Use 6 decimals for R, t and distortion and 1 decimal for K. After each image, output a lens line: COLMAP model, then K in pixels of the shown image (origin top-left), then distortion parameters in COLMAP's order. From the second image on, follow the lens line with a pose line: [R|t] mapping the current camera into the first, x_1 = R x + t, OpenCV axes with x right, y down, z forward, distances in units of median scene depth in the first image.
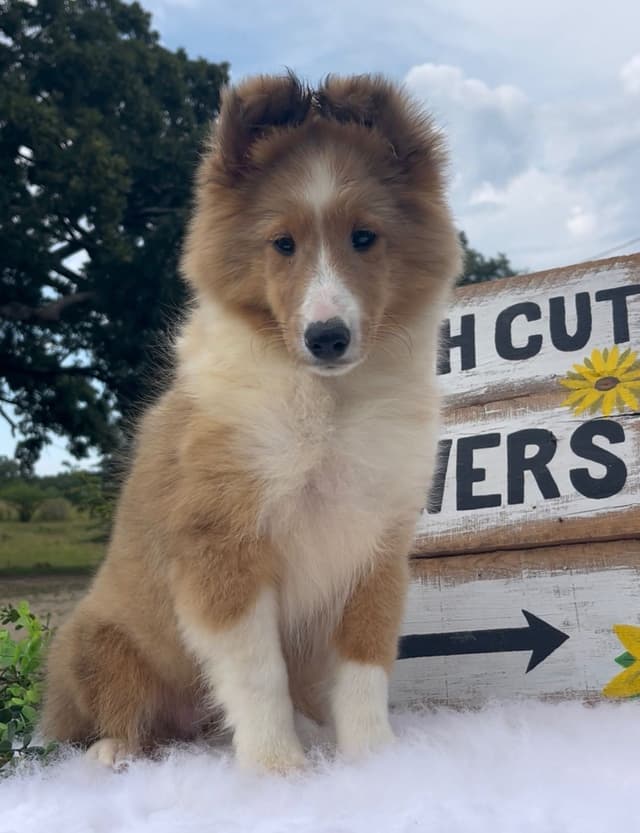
lens RADIAL K [[1072.9, 0, 326.2], [0, 1072.9, 479.0], [0, 0, 1]] dist [0.032870, 0.000000]
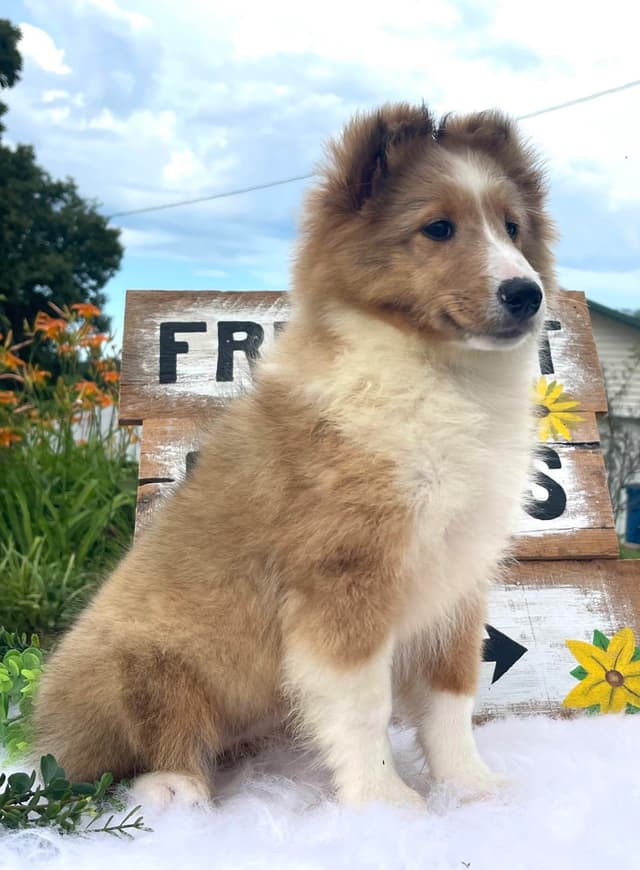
lens RADIAL K [[1082.5, 0, 387.0], [0, 1082.5, 433.2], [0, 0, 1]] dist [0.030618, 0.000000]
pose [[0.885145, 0.101026, 0.454217, -0.363998], [-0.106724, 0.994202, -0.013151, -0.034879], [-0.452912, -0.036836, 0.890794, 0.091112]]
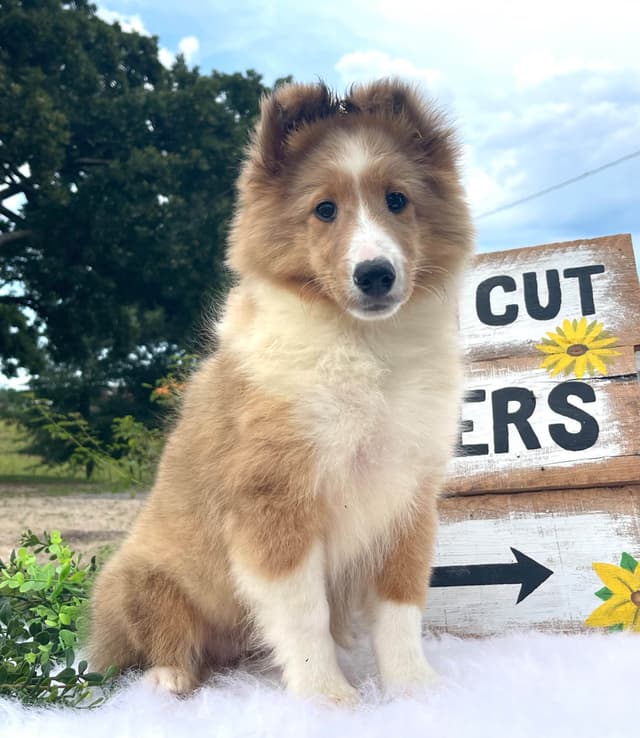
lens RADIAL K [[935.5, 0, 319.9], [0, 935.5, 385.1], [0, 0, 1]] dist [0.027153, 0.000000]
pose [[0.994977, 0.029601, 0.095631, -0.108093], [-0.027744, 0.999401, -0.020694, -0.022049], [-0.096186, 0.017937, 0.995202, 0.022682]]
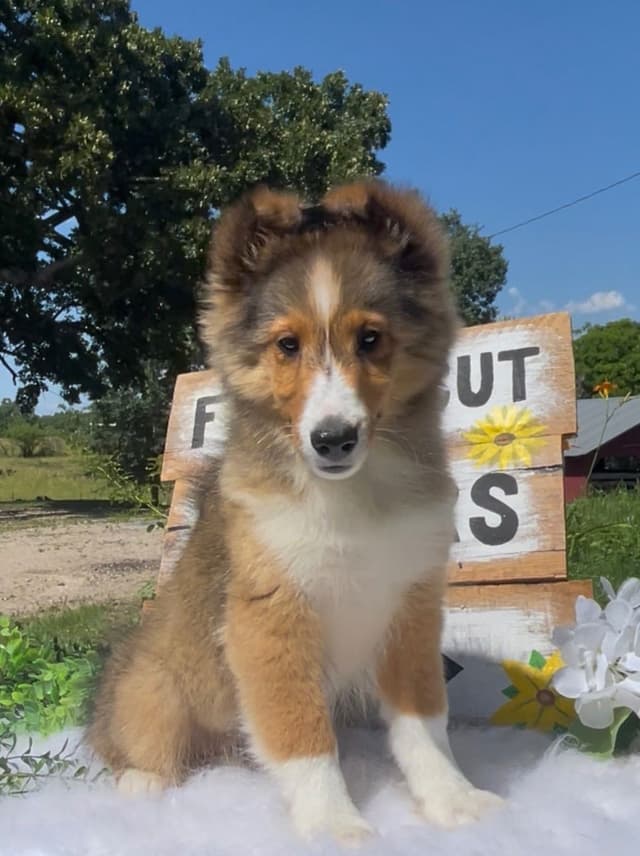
lens RADIAL K [[962.0, 0, 235.4], [0, 962.0, 483.0], [0, 0, 1]] dist [0.022541, 0.000000]
pose [[0.998228, -0.000730, -0.059498, 0.036225], [0.004746, 0.997716, 0.067385, -0.110349], [0.059313, -0.067548, 0.995951, -0.037591]]
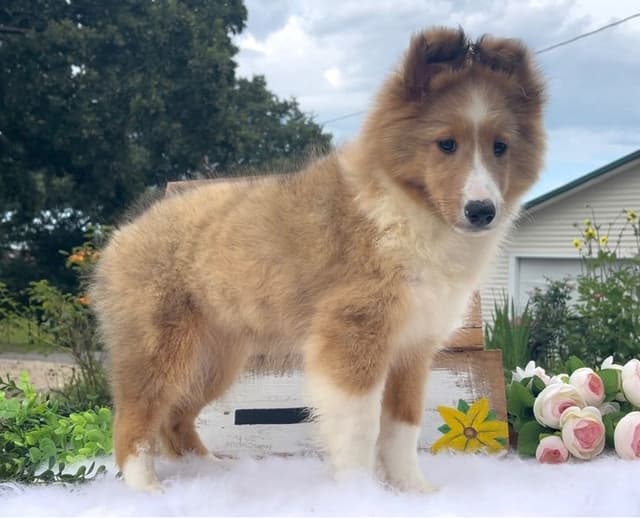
lens RADIAL K [[895.9, 0, 315.8], [0, 895.9, 255.9], [0, 0, 1]] dist [0.046888, 0.000000]
pose [[0.977008, 0.075323, 0.199454, -0.155966], [-0.070776, 0.997046, -0.029837, -0.025607], [-0.201112, 0.015035, 0.979453, -0.206614]]
